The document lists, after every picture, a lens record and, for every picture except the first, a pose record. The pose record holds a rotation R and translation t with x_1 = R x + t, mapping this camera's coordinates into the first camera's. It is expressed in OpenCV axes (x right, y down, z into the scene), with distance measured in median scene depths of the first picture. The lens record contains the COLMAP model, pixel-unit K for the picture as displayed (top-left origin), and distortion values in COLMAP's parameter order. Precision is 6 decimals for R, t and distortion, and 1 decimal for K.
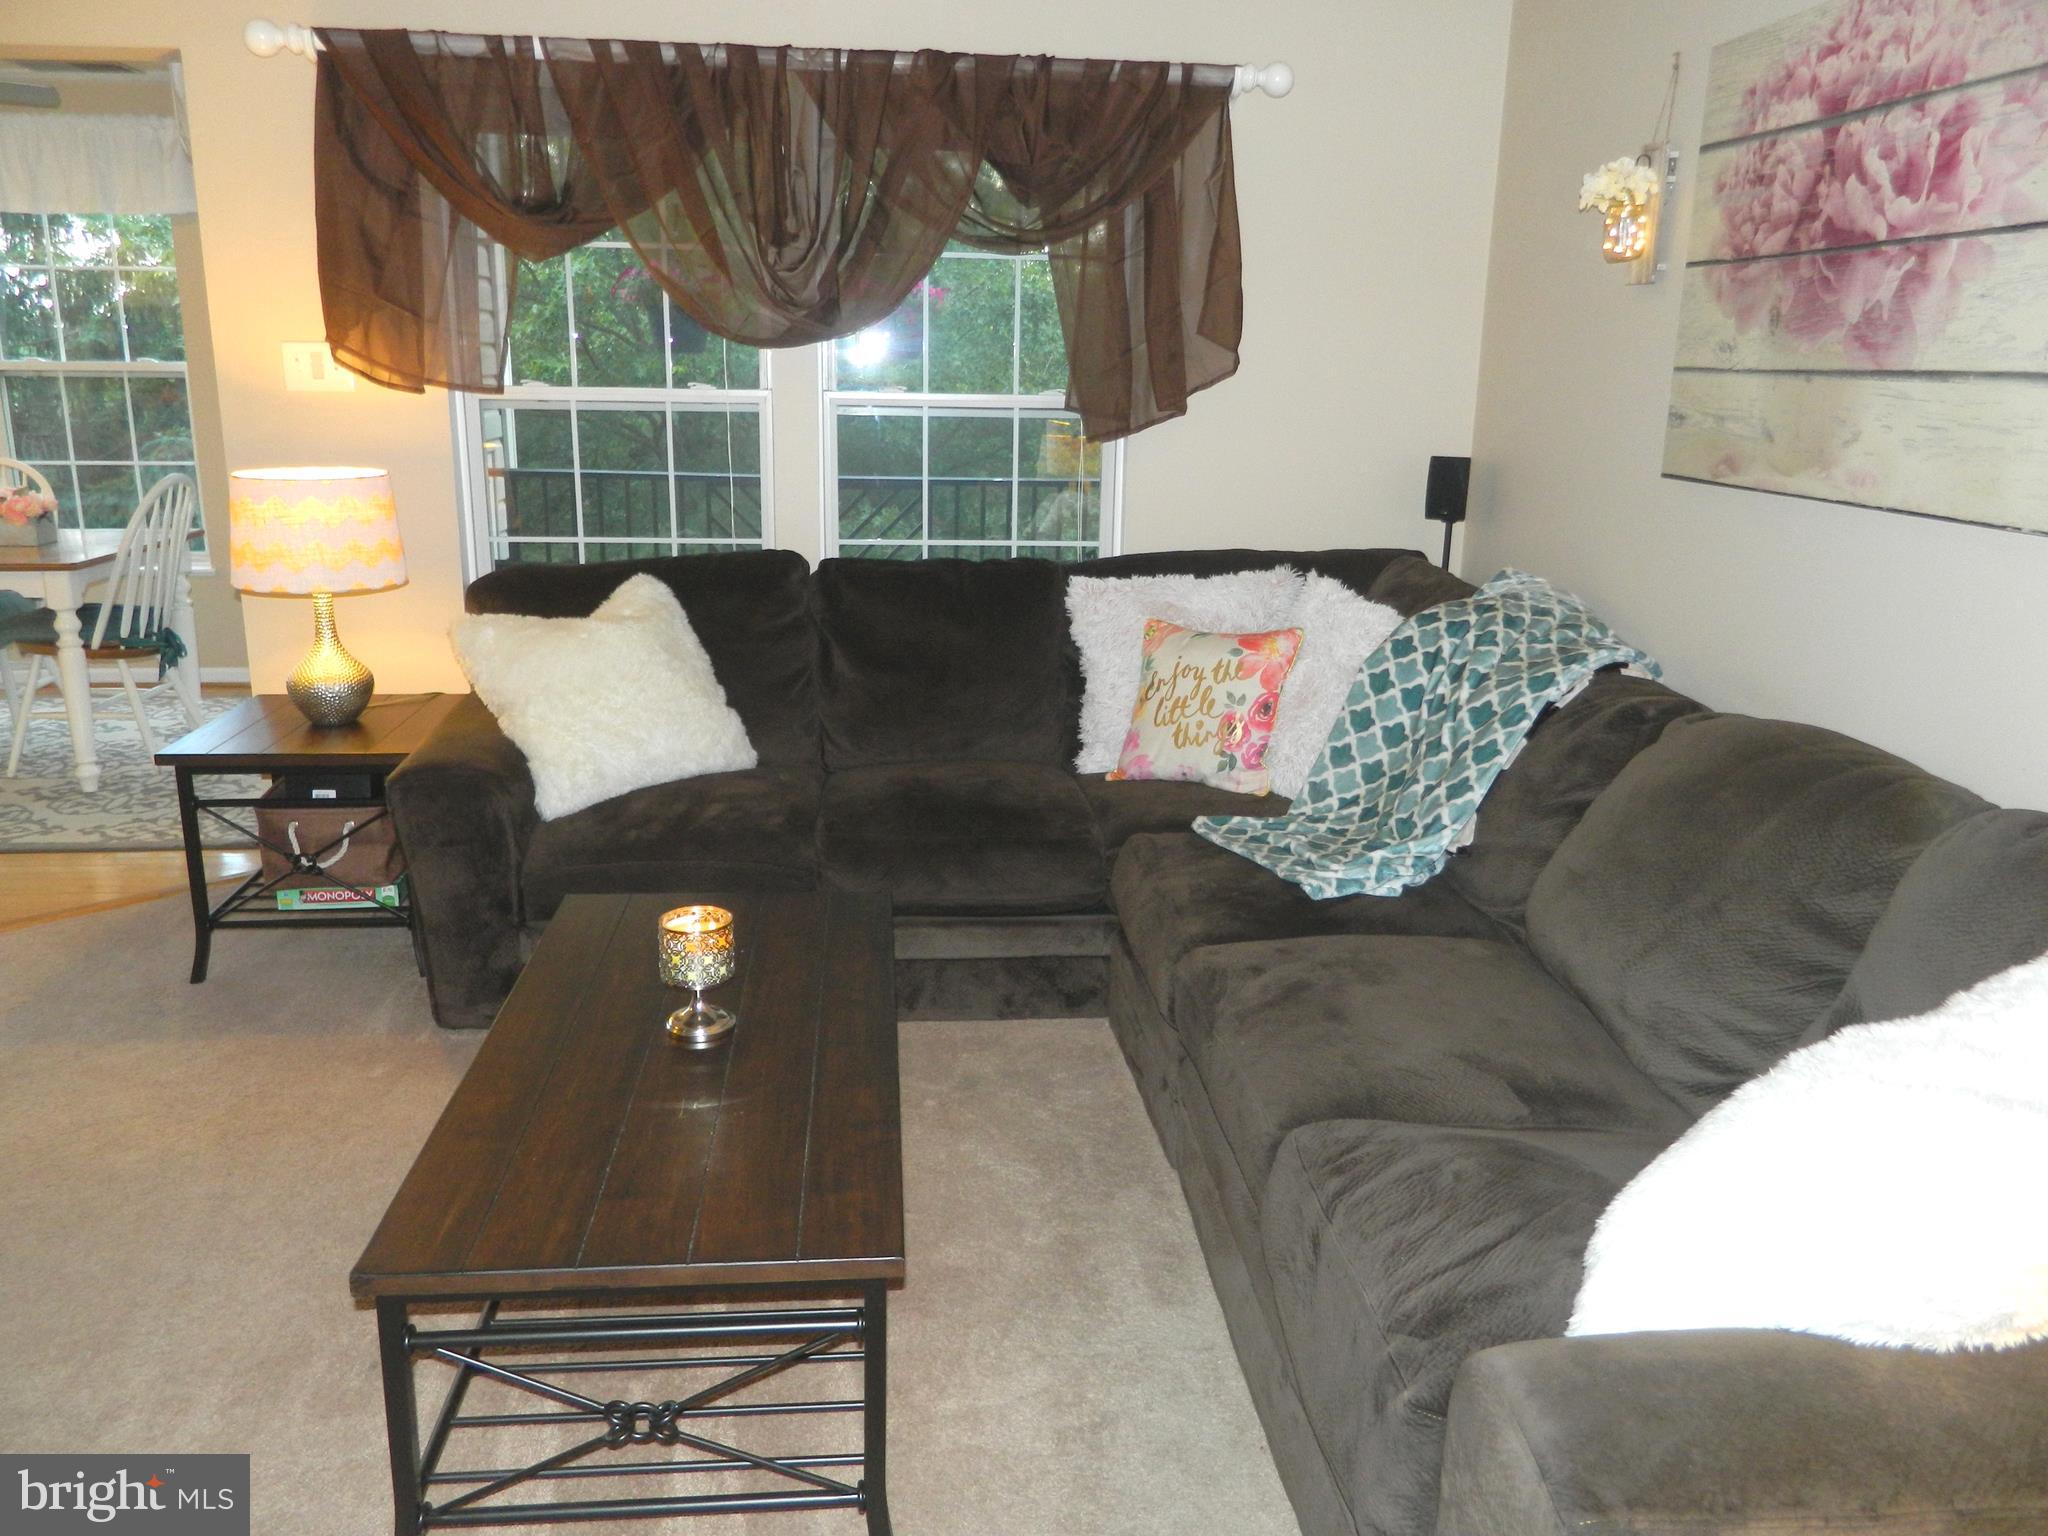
lens RADIAL K [[1510.6, 0, 1018.5], [0, 1510.6, 753.2], [0, 0, 1]] dist [0.008308, -0.012691]
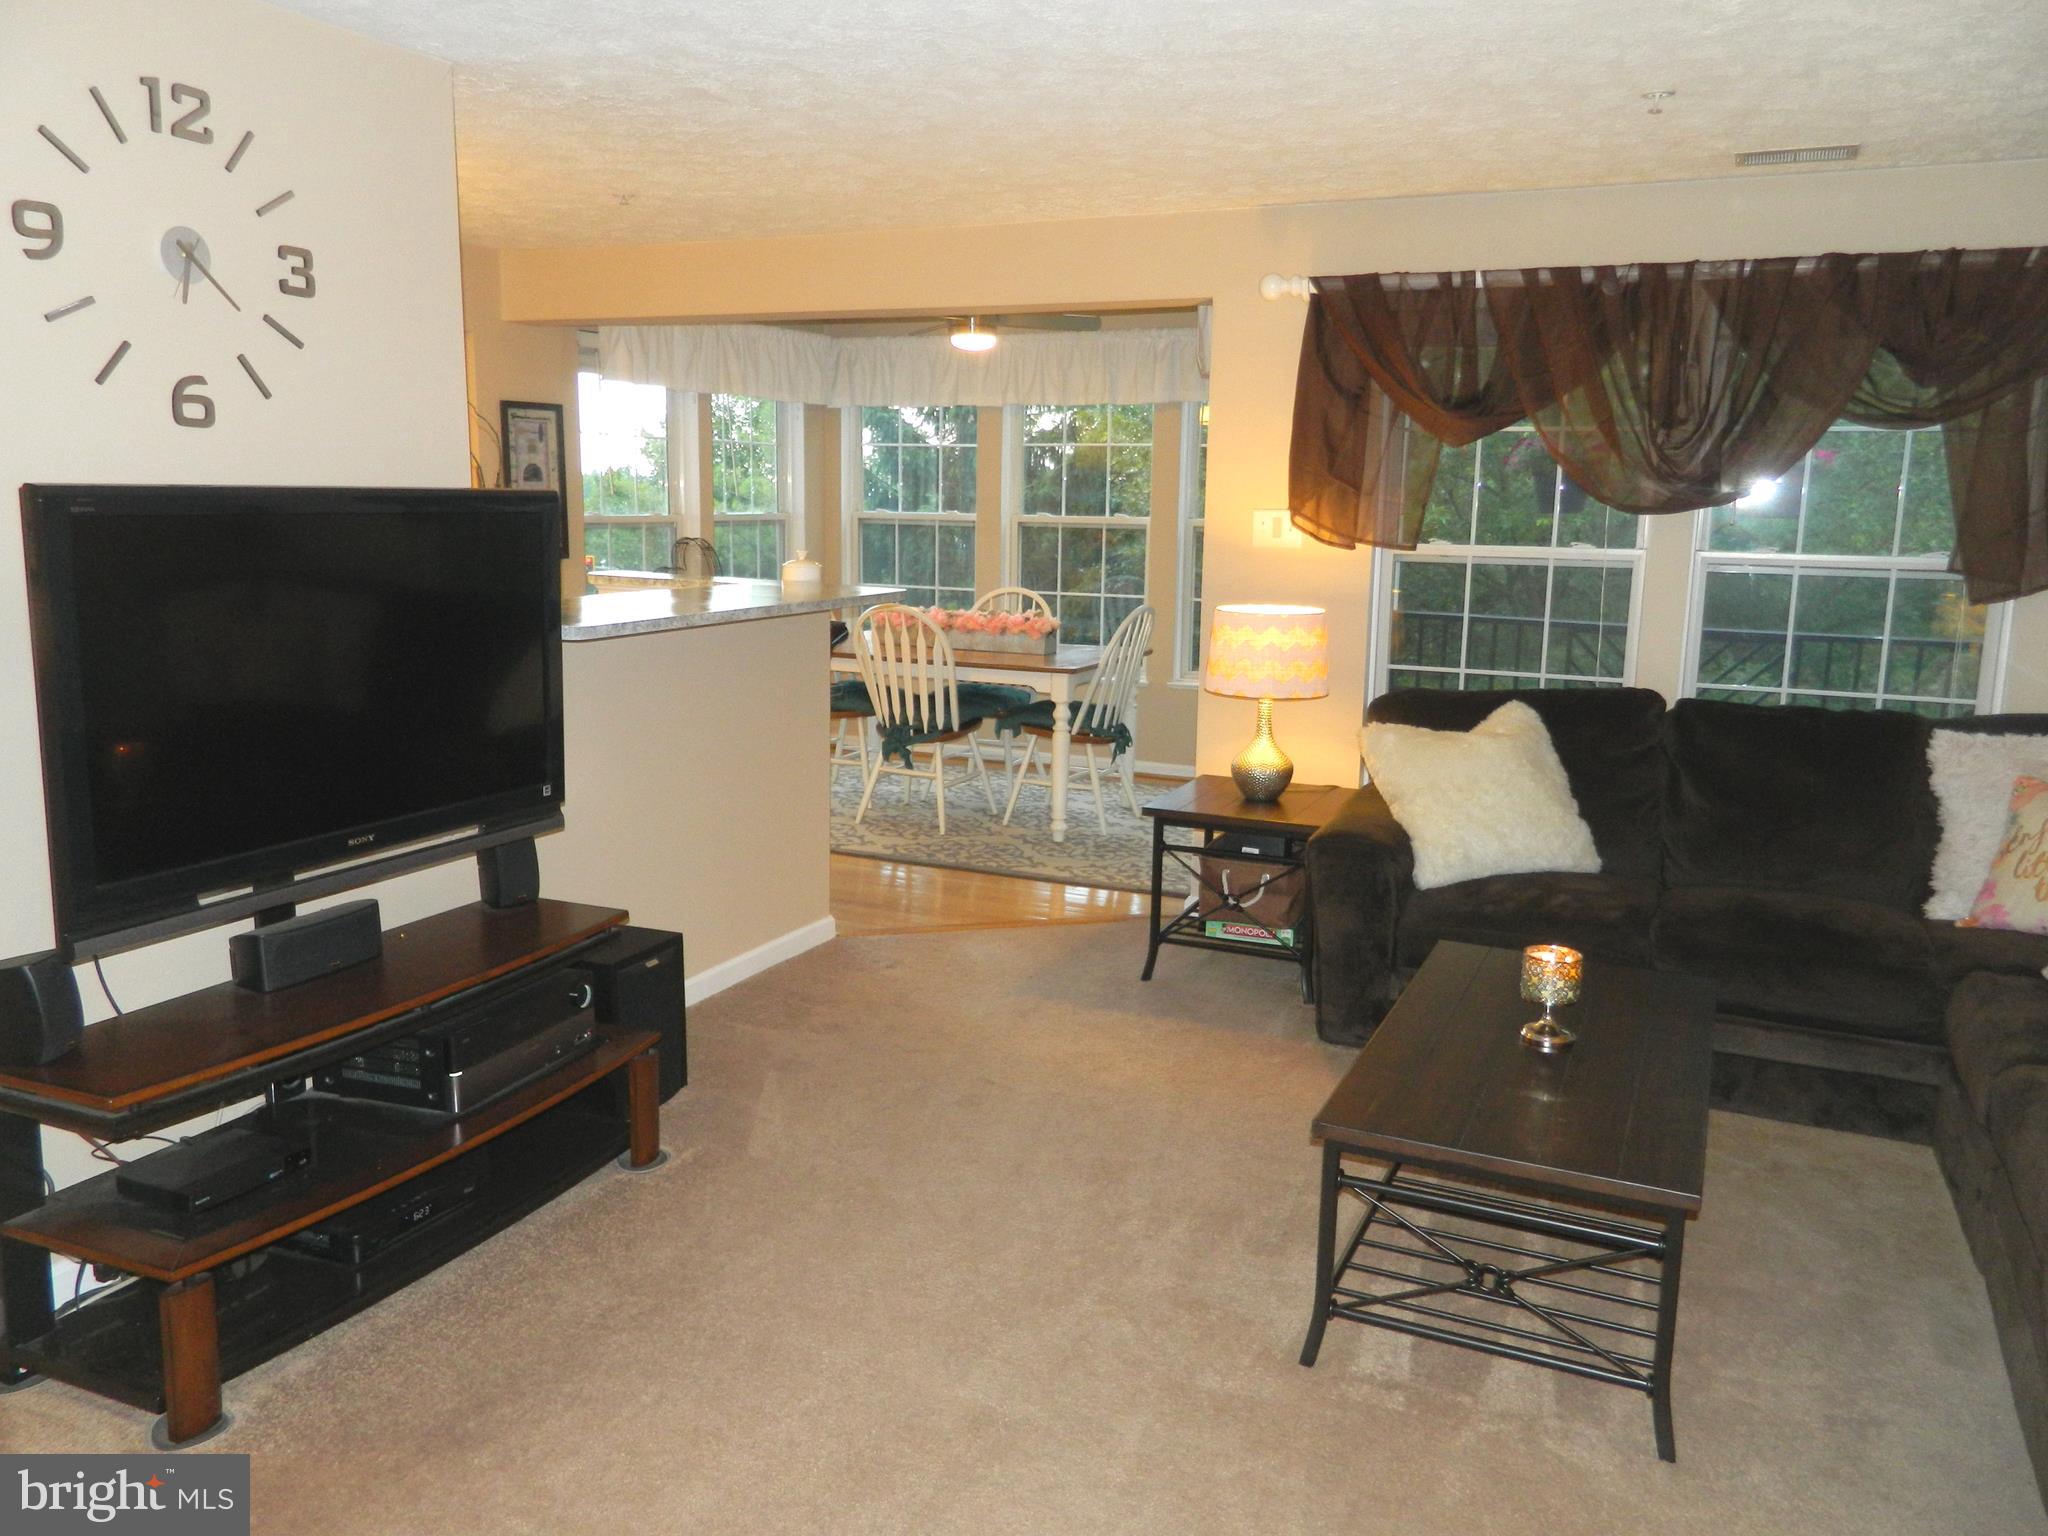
lens RADIAL K [[1550.6, 0, 1039.2], [0, 1550.6, 759.8], [0, 0, 1]] dist [0.030990, -0.001789]
pose [[0.869410, 0.082452, -0.487162, 0.027524], [-0.126702, 0.990213, -0.058524, 0.050196], [0.477569, 0.112606, 0.871348, -0.260639]]
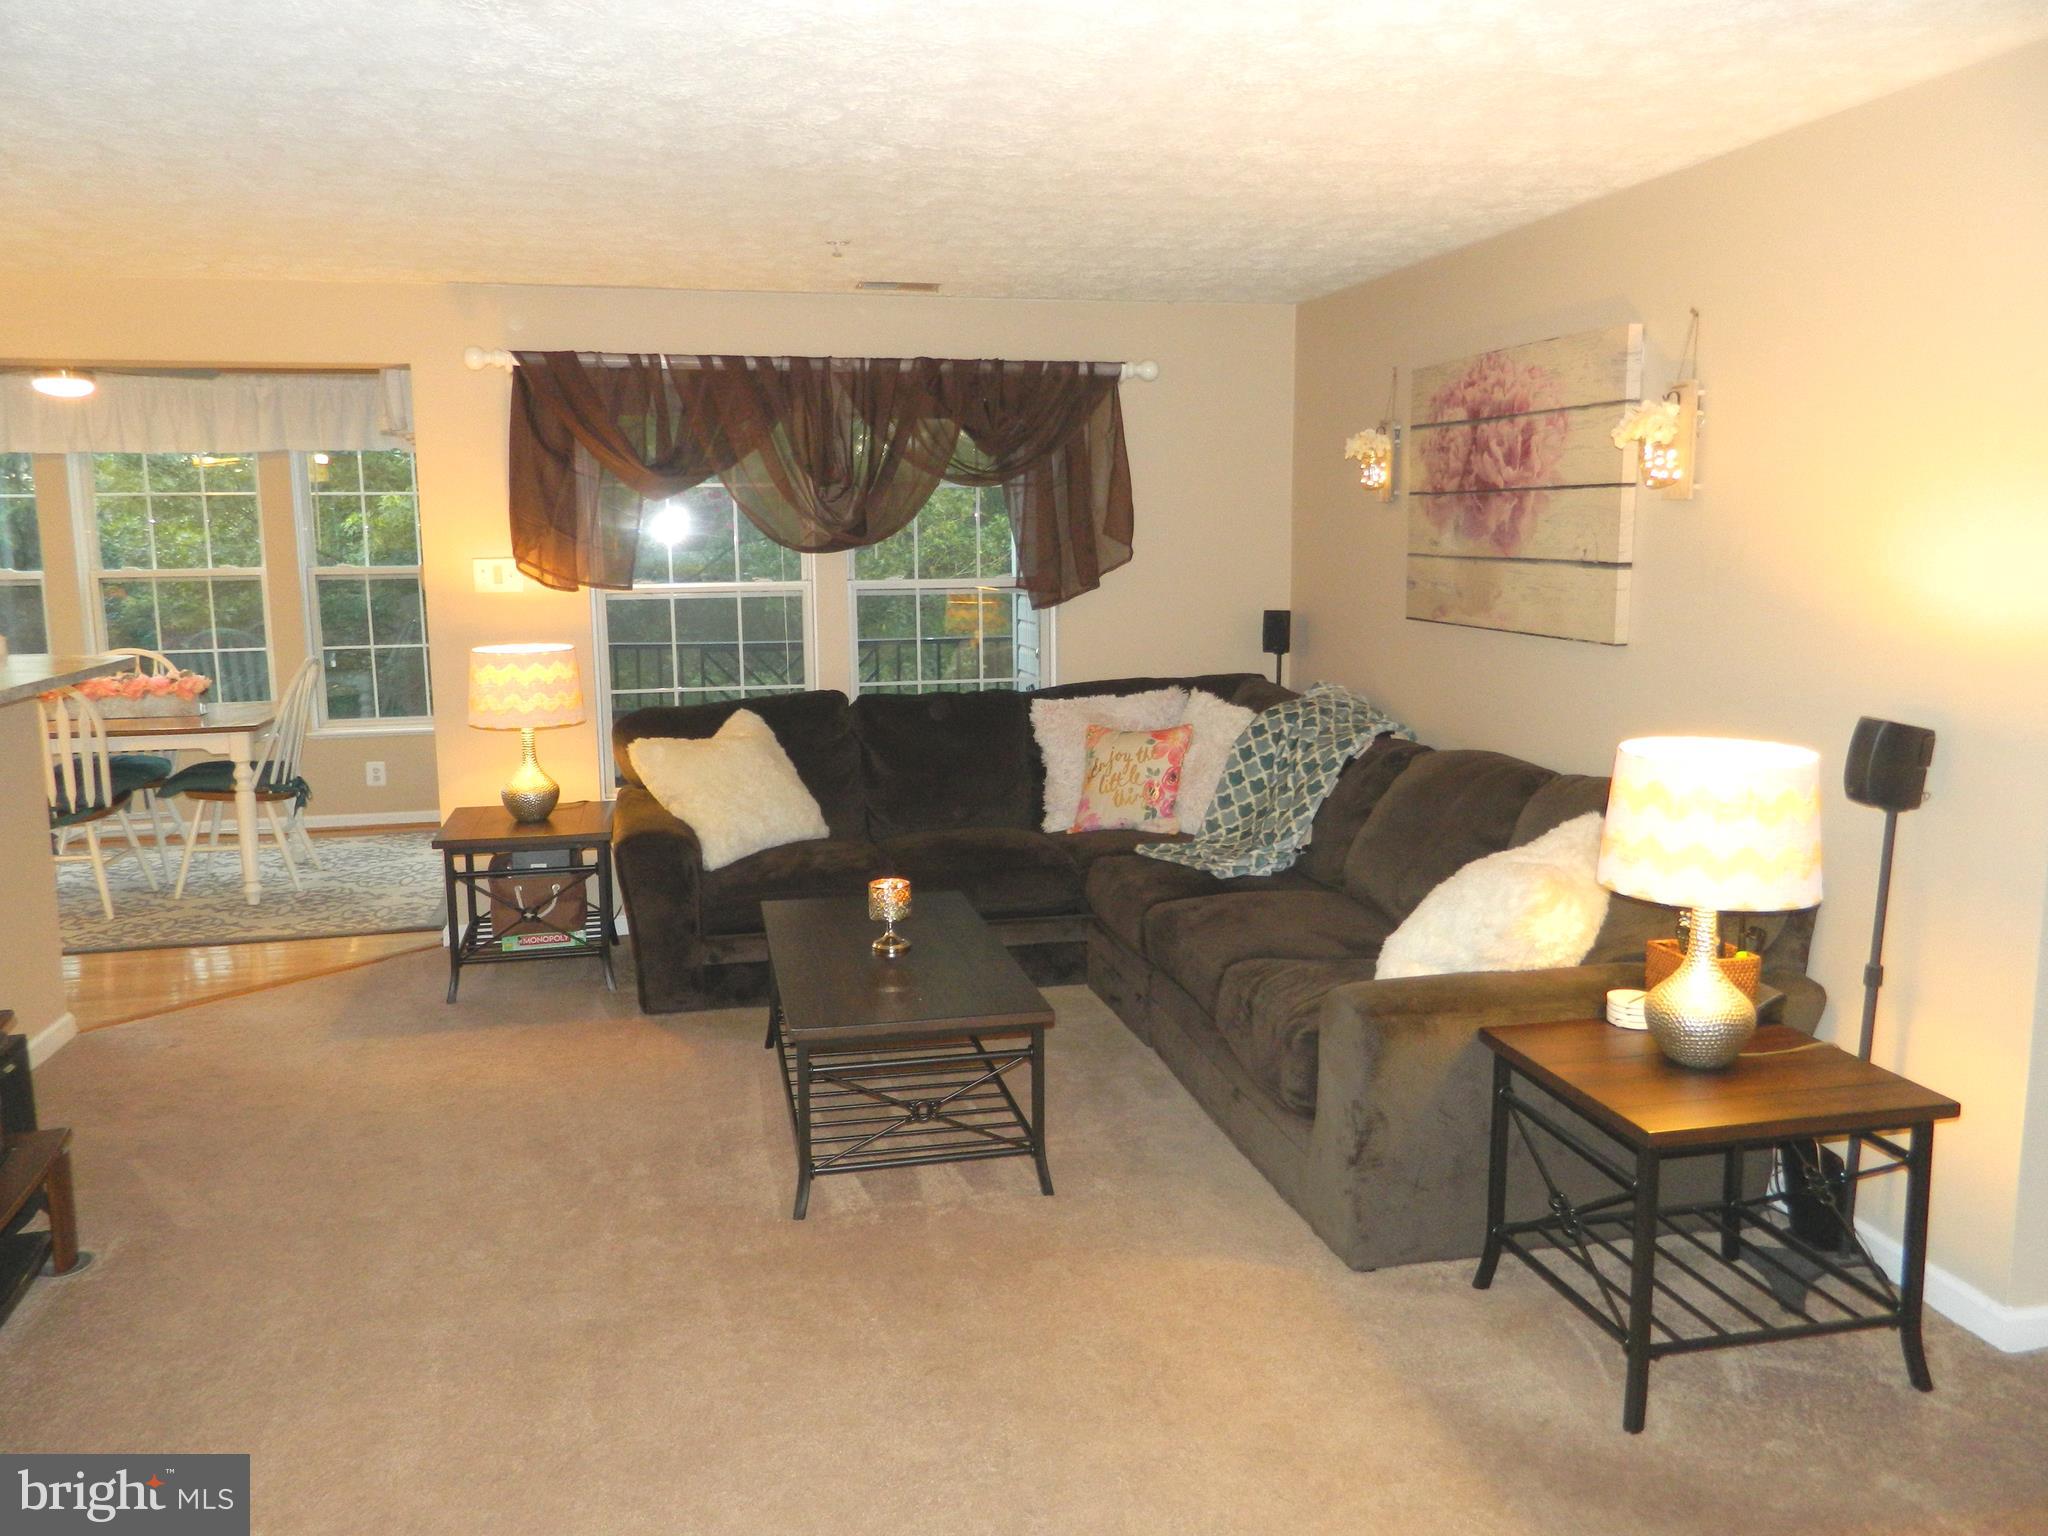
lens RADIAL K [[1524.2, 0, 1033.6], [0, 1524.2, 761.6], [0, 0, 1]] dist [0.014926, -0.000738]
pose [[0.991463, -0.045685, 0.122125, -0.163206], [0.057618, 0.993708, -0.096043, 0.094510], [-0.116969, 0.102260, 0.987857, -0.506244]]
